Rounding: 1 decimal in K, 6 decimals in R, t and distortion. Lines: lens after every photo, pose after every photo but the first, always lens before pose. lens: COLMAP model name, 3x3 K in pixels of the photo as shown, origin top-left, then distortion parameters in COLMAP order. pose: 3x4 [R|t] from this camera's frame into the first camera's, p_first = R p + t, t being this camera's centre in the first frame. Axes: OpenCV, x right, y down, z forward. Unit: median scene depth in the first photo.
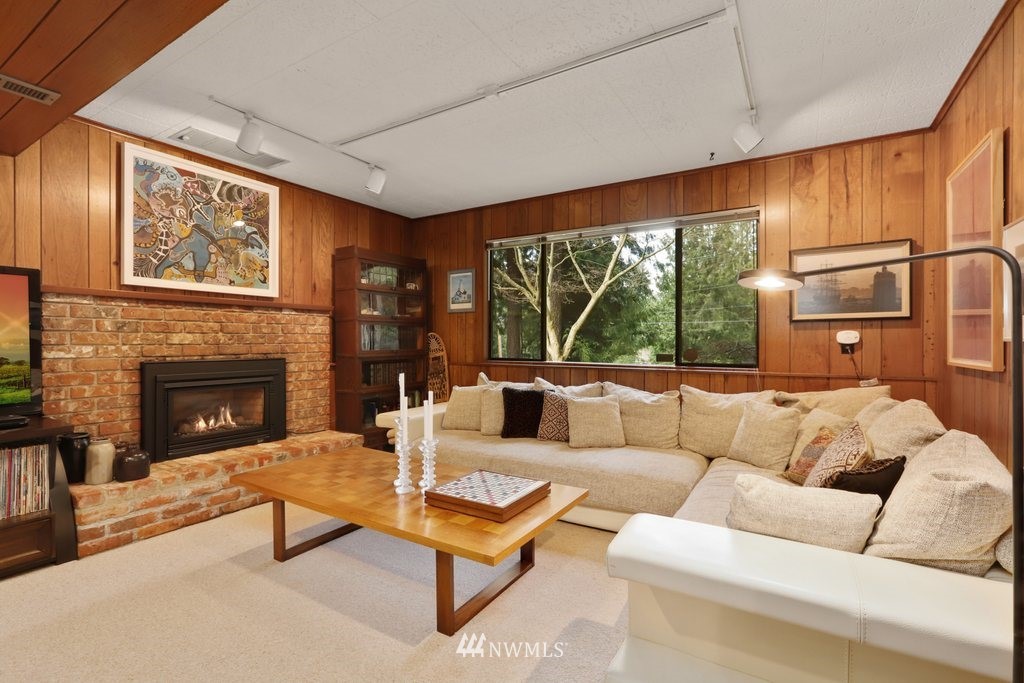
lens RADIAL K [[458.3, 0, 517.4], [0, 458.3, 341.7], [0, 0, 1]] dist [-0.042496, 0.000836]
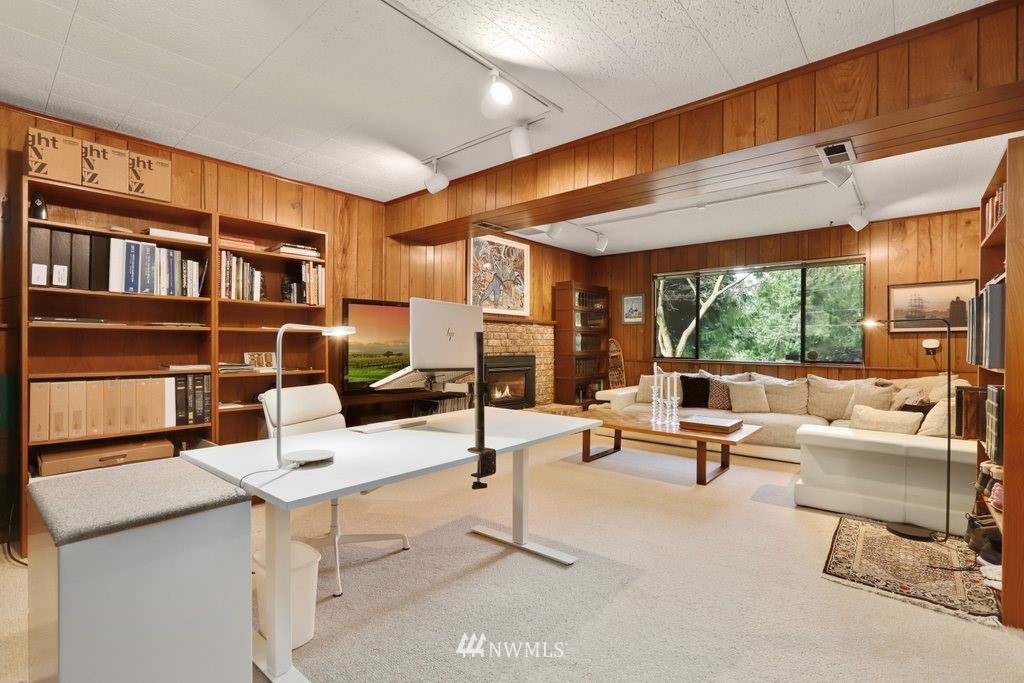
lens RADIAL K [[471.7, 0, 510.2], [0, 471.7, 342.6], [0, 0, 1]] dist [-0.031538, 0.006438]
pose [[0.987021, 0.004873, -0.160515, -0.356166], [-0.005702, 0.999973, -0.004709, 0.001575], [0.160487, 0.005563, 0.987022, -0.664238]]
